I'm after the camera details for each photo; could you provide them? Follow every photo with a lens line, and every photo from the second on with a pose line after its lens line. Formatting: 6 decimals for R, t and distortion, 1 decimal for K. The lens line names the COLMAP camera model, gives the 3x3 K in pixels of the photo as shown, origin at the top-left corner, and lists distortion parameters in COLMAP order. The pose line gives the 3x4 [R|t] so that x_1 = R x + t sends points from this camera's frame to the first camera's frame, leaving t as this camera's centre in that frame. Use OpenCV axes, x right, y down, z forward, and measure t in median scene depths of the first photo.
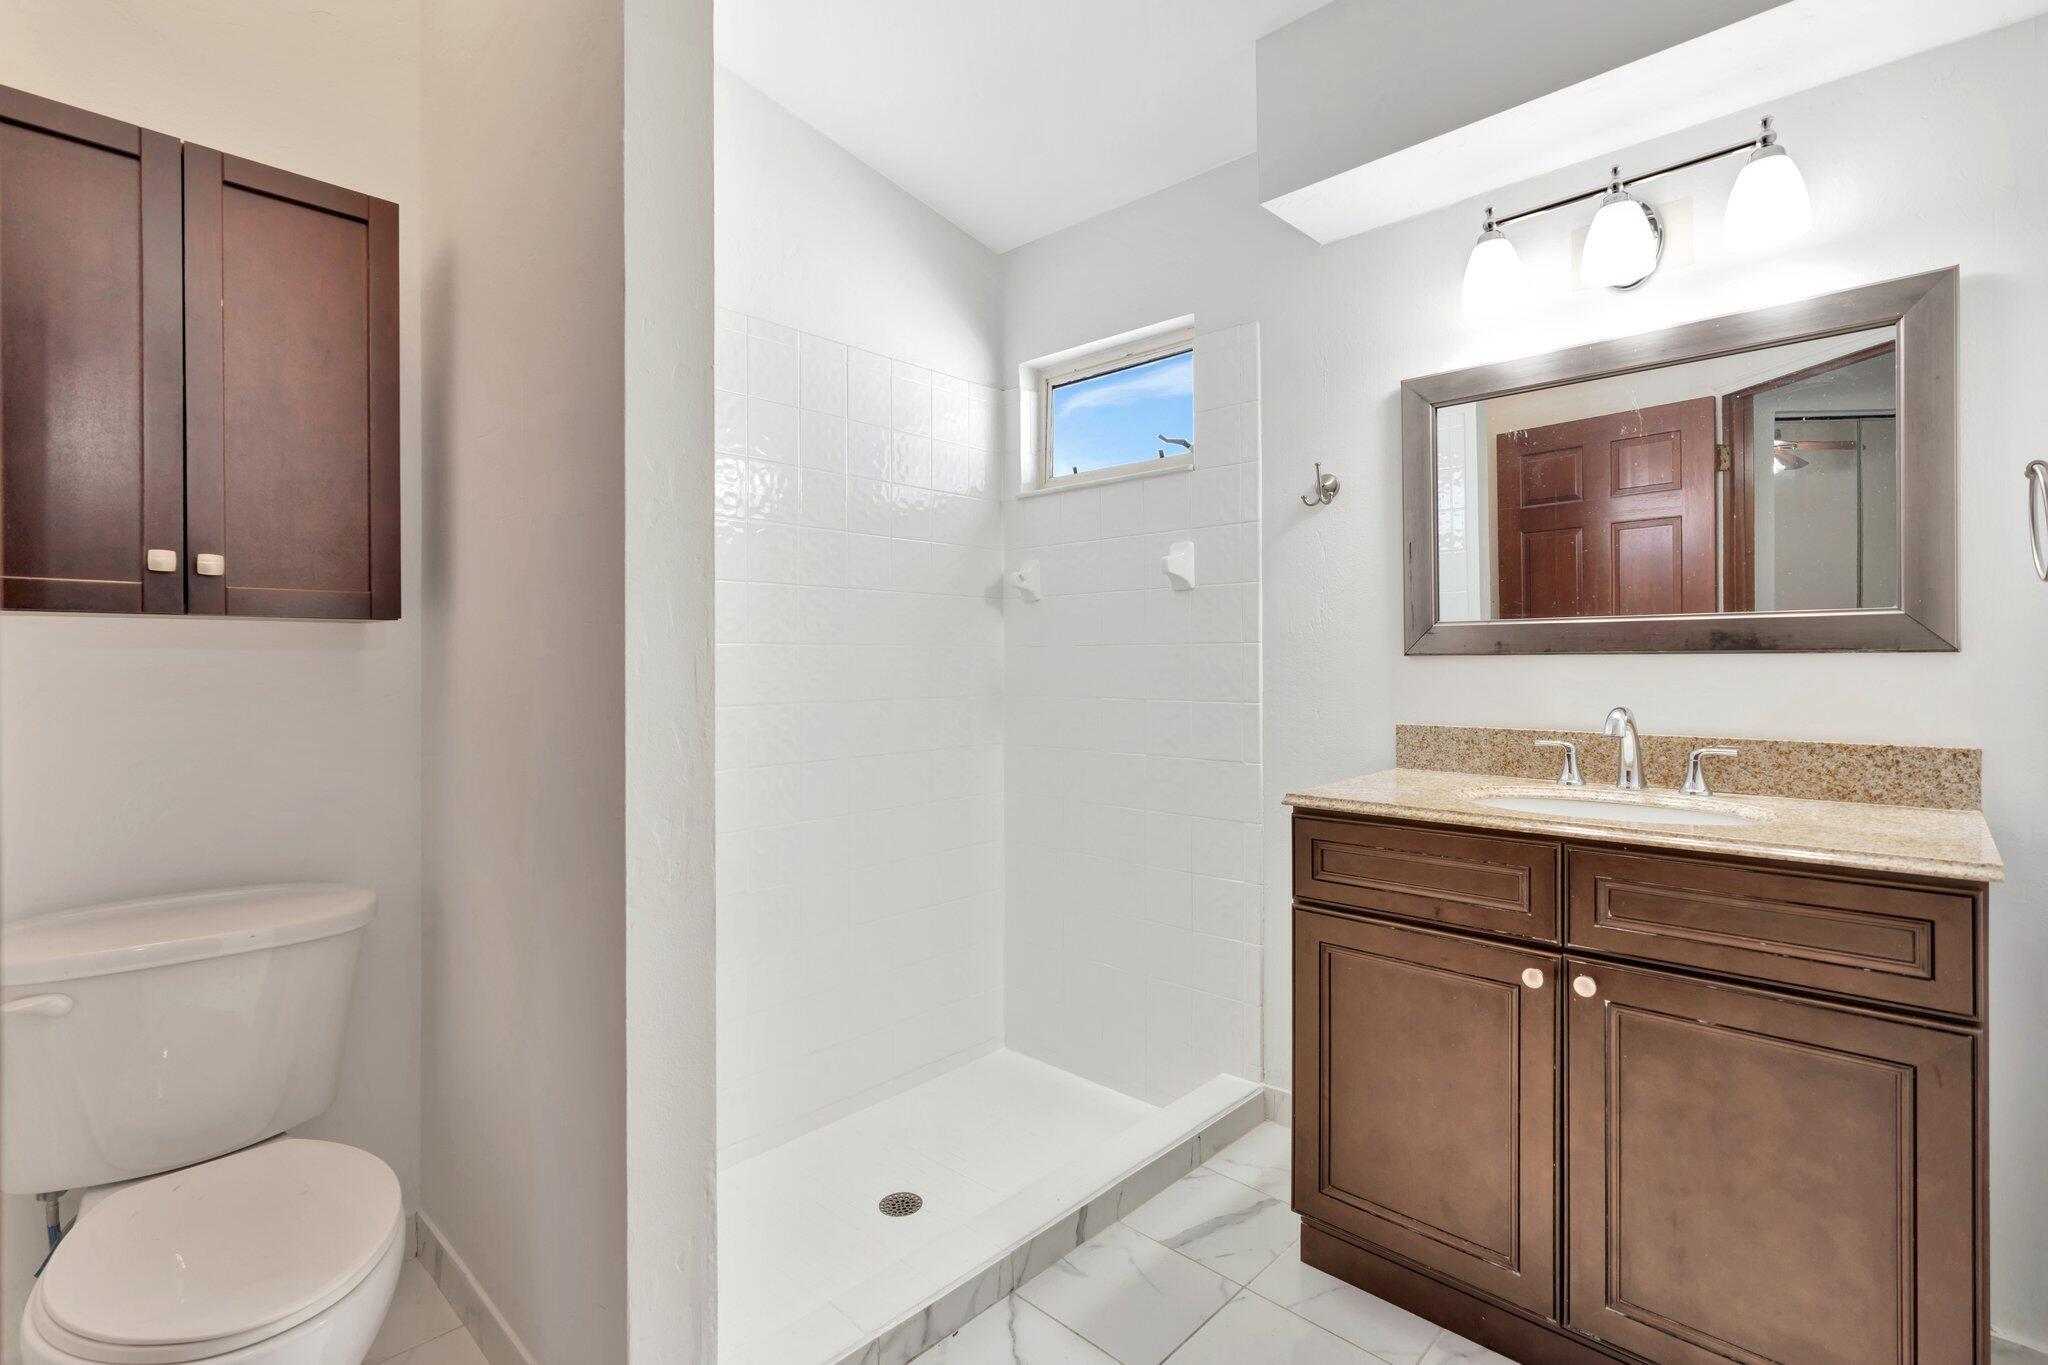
lens RADIAL K [[925.2, 0, 992.8], [0, 925.2, 663.3], [0, 0, 1]] dist [-0.013327, 0.005998]
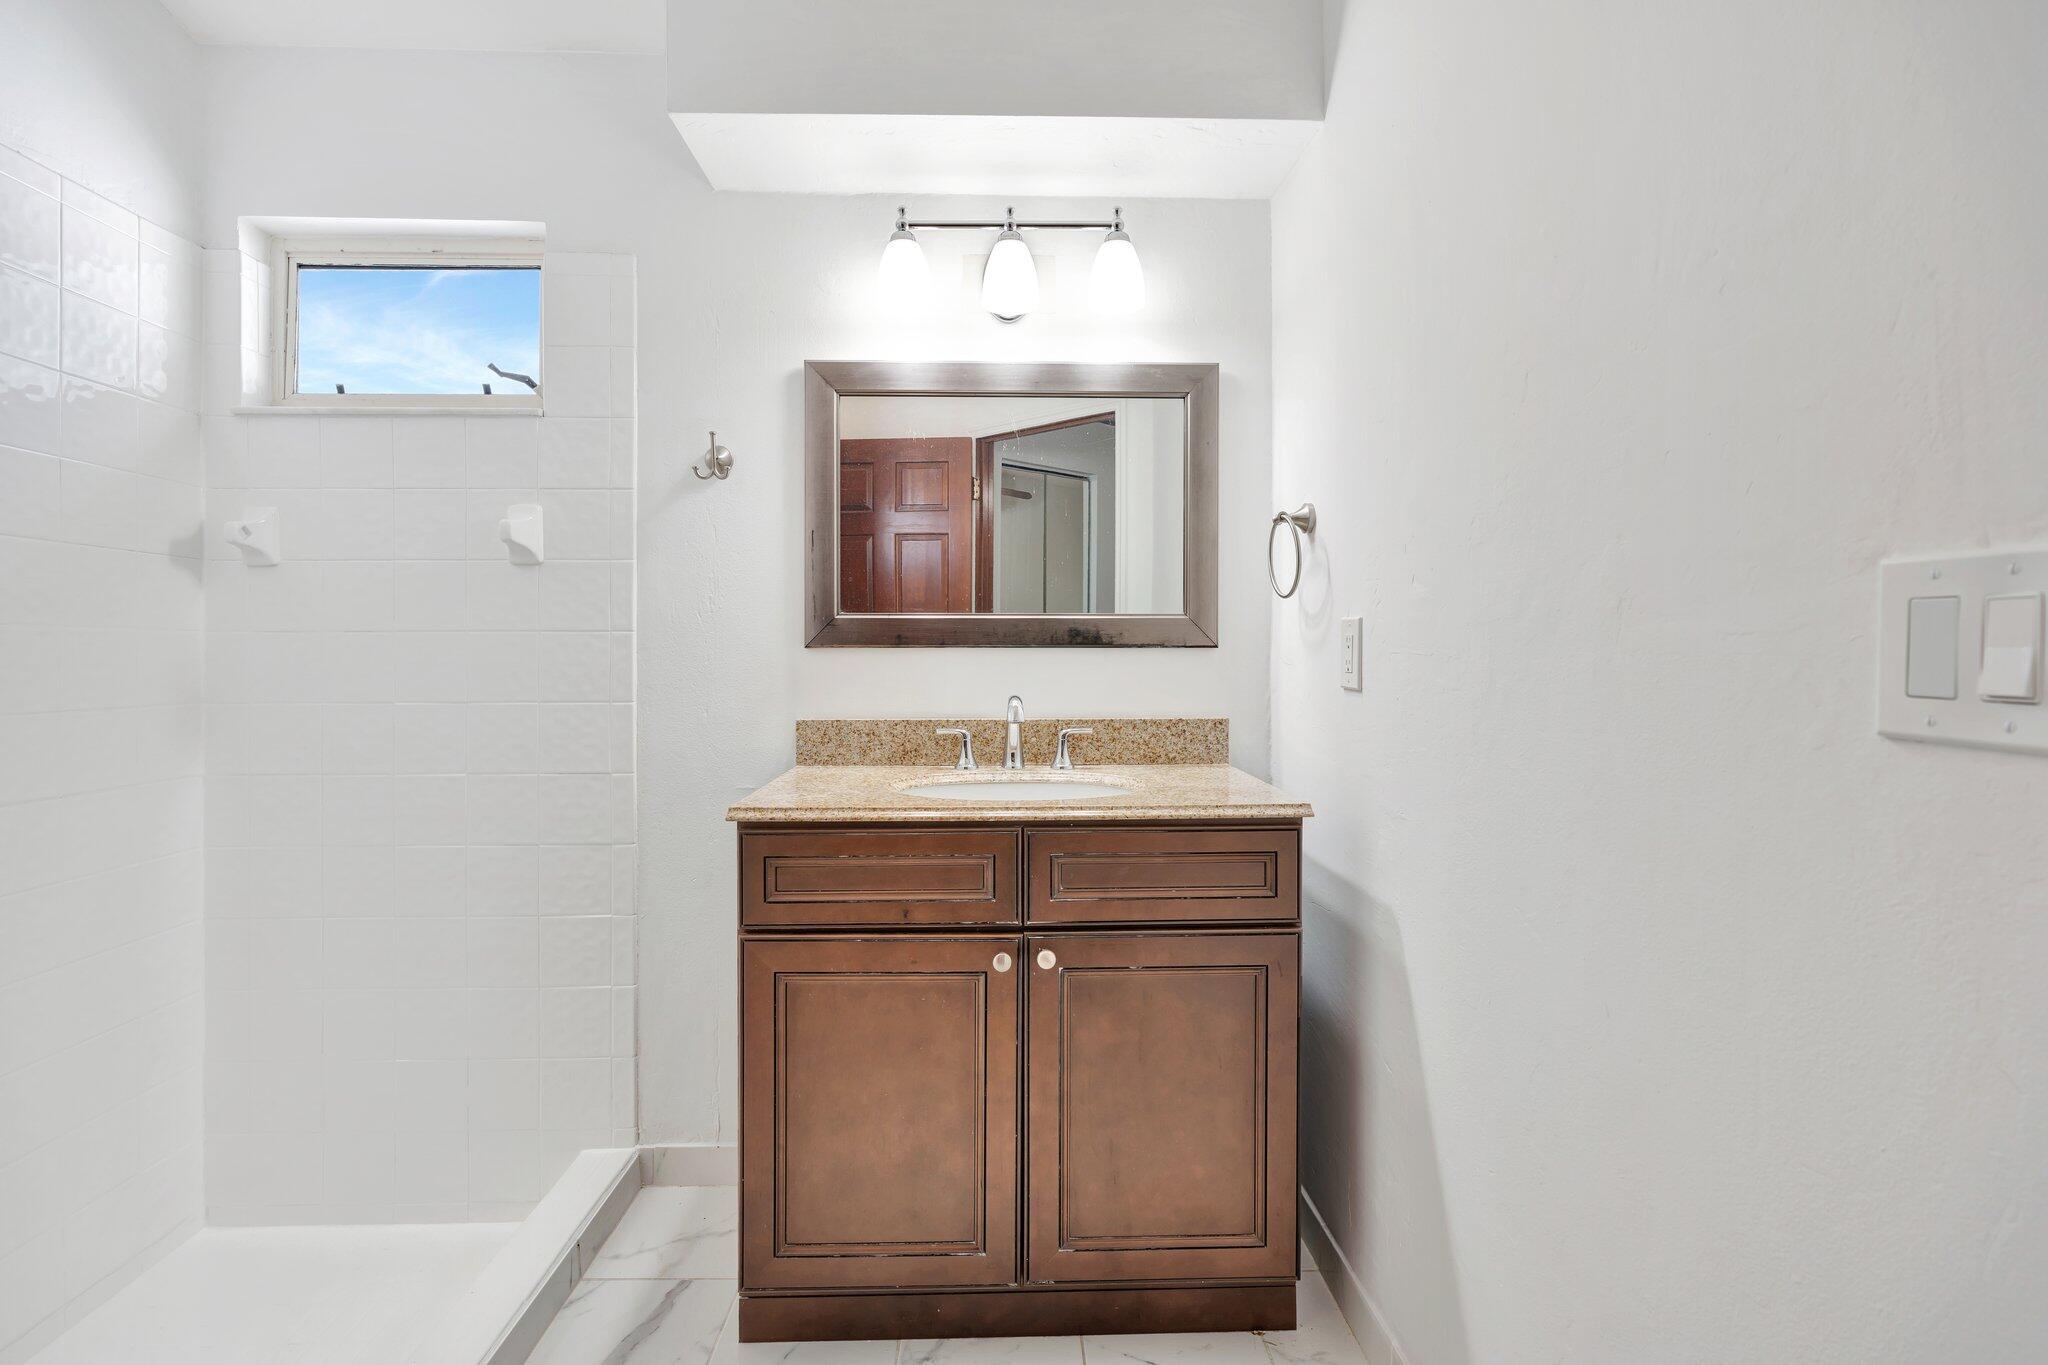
lens RADIAL K [[925.2, 0, 1005.4], [0, 925.2, 657.1], [0, 0, 1]] dist [-0.013327, 0.005998]
pose [[0.694095, 0.000642, 0.719883, -0.115018], [-0.001075, 0.999999, 0.000144, 0.001081], [-0.719882, -0.000874, 0.694096, 0.212337]]
